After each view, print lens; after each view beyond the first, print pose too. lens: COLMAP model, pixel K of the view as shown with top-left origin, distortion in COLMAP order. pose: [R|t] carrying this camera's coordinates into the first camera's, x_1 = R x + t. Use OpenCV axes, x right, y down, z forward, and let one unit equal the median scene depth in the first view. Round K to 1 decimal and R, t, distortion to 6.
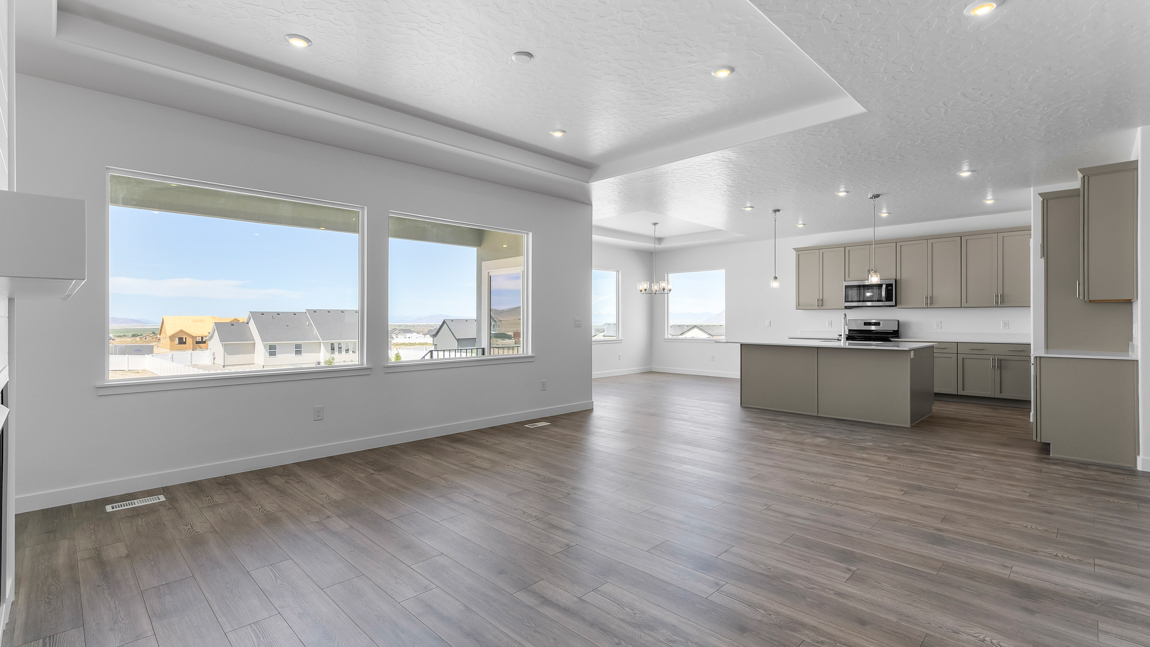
lens RADIAL K [[521.3, 0, 575.7], [0, 521.3, 319.4], [0, 0, 1]] dist [0.002205, -0.000760]
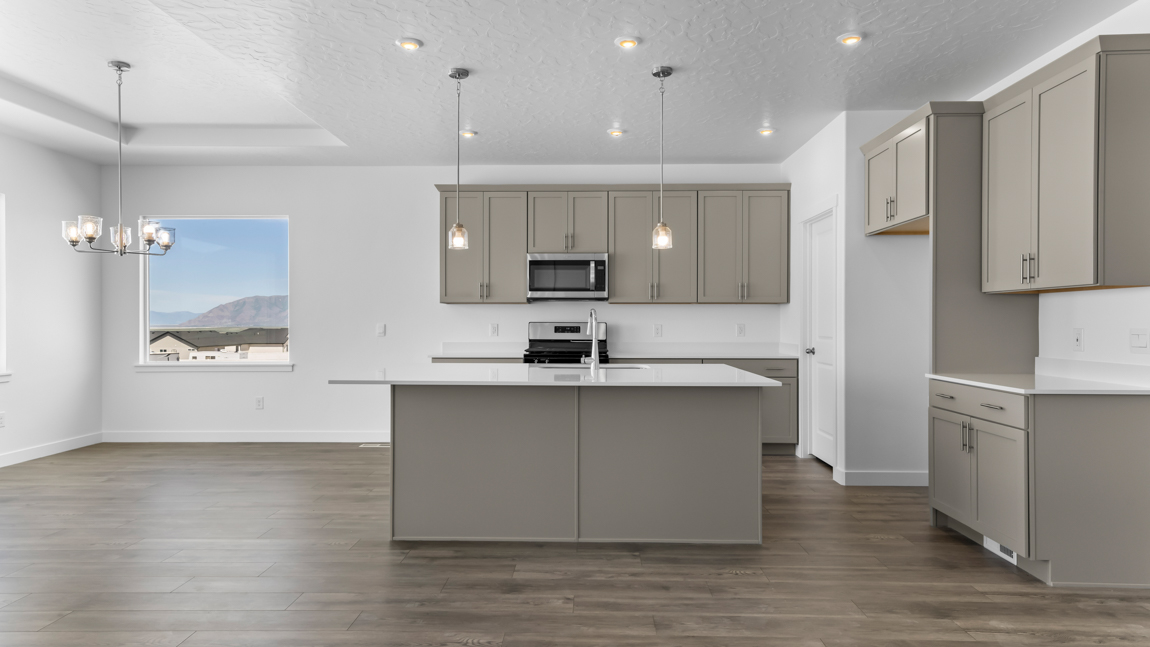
lens RADIAL K [[698.4, 0, 575.9], [0, 698.4, 318.9], [0, 0, 1]] dist [0.027770, -0.001274]
pose [[0.728076, 0.003744, 0.685487, 0.042104], [-0.000650, 0.999988, -0.004772, 0.000414], [-0.685496, 0.003029, 0.728070, 0.403544]]
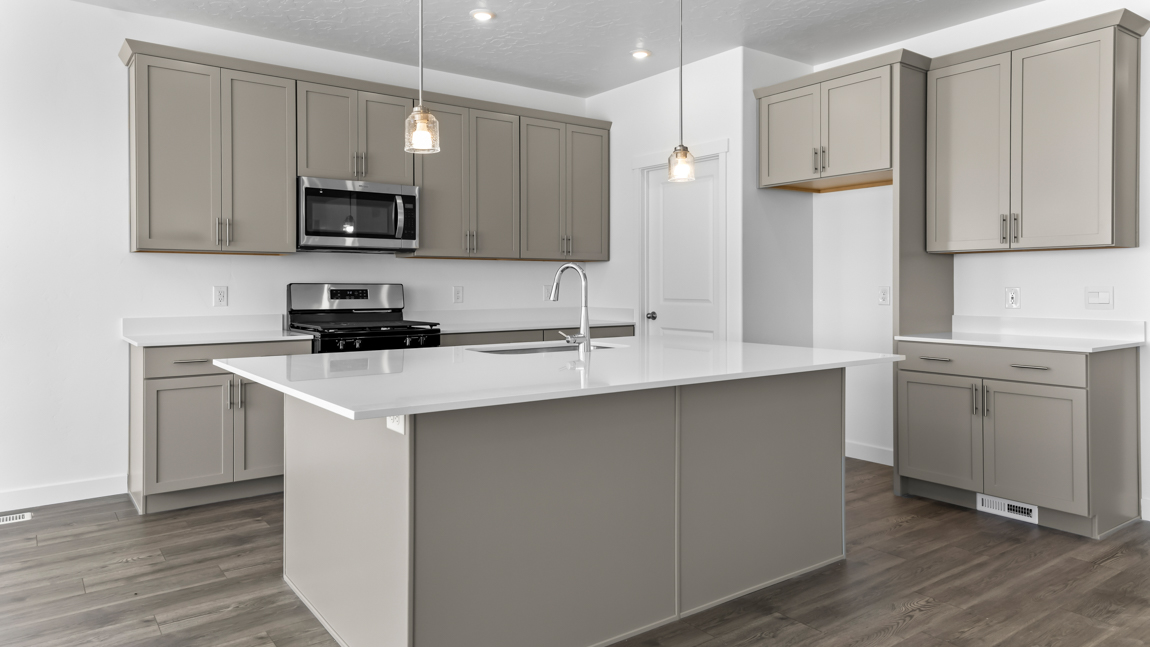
lens RADIAL K [[742.7, 0, 570.3], [0, 742.7, 291.3], [0, 0, 1]] dist [0.023755, 0.001944]
pose [[0.155043, -0.008808, 0.987868, 0.038016], [0.001690, 0.999961, 0.008651, 0.001680], [-0.987906, 0.000329, 0.155052, 0.701507]]
